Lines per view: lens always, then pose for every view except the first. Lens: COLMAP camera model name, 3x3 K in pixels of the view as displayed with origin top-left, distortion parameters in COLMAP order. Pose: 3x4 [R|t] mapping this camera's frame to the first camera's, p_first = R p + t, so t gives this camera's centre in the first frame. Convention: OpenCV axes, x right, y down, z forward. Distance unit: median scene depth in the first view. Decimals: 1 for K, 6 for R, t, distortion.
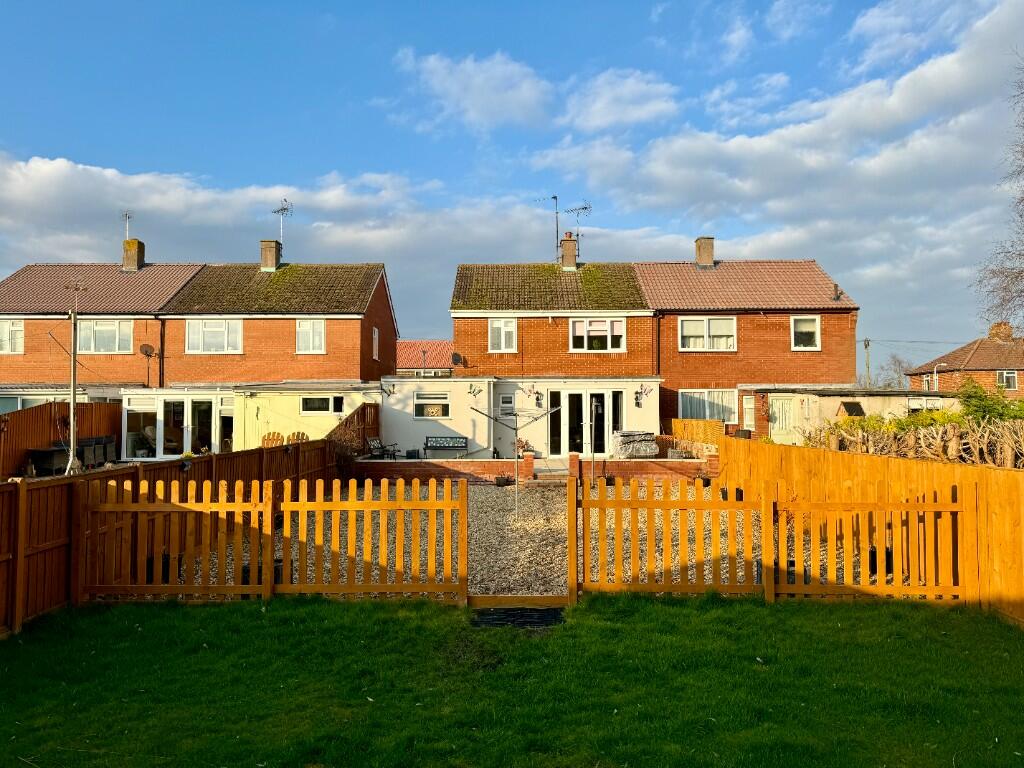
lens RADIAL K [[714.0, 0, 510.8], [0, 714.0, 381.3], [0, 0, 1]] dist [0.054259, -0.062343]
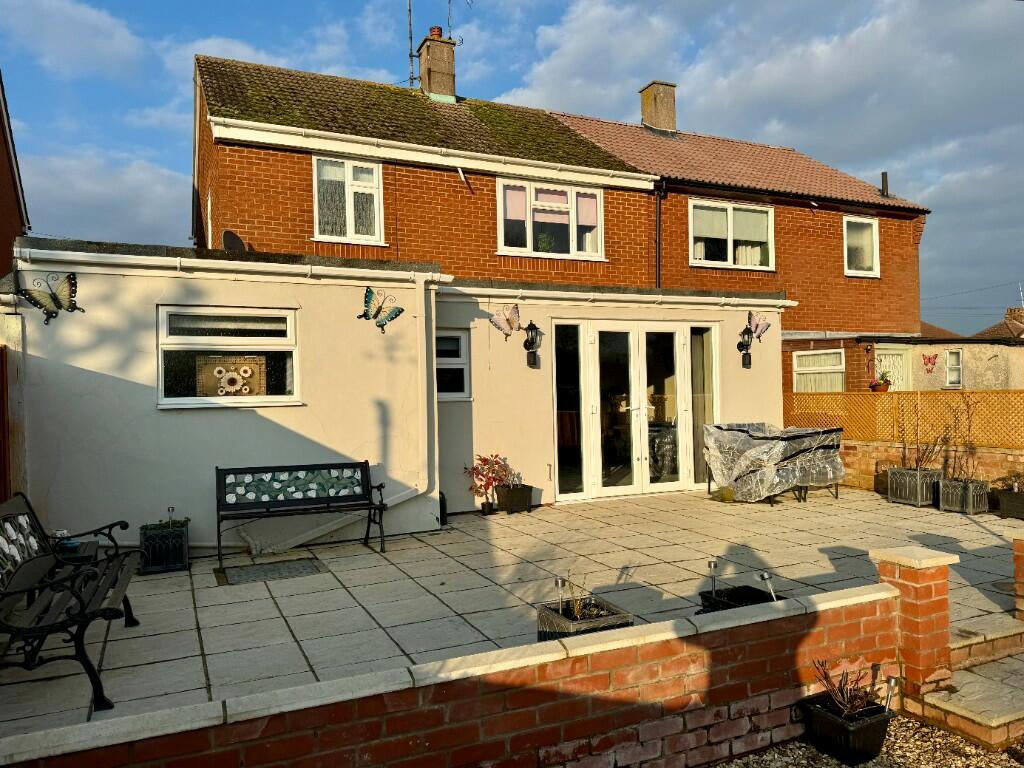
lens RADIAL K [[714.0, 0, 492.7], [0, 714.0, 380.4], [0, 0, 1]] dist [0.054259, -0.062343]
pose [[0.885691, -0.008100, 0.464205, -0.147815], [0.005840, 0.999963, 0.006306, 0.040787], [-0.464239, -0.002874, 0.885705, 0.683691]]
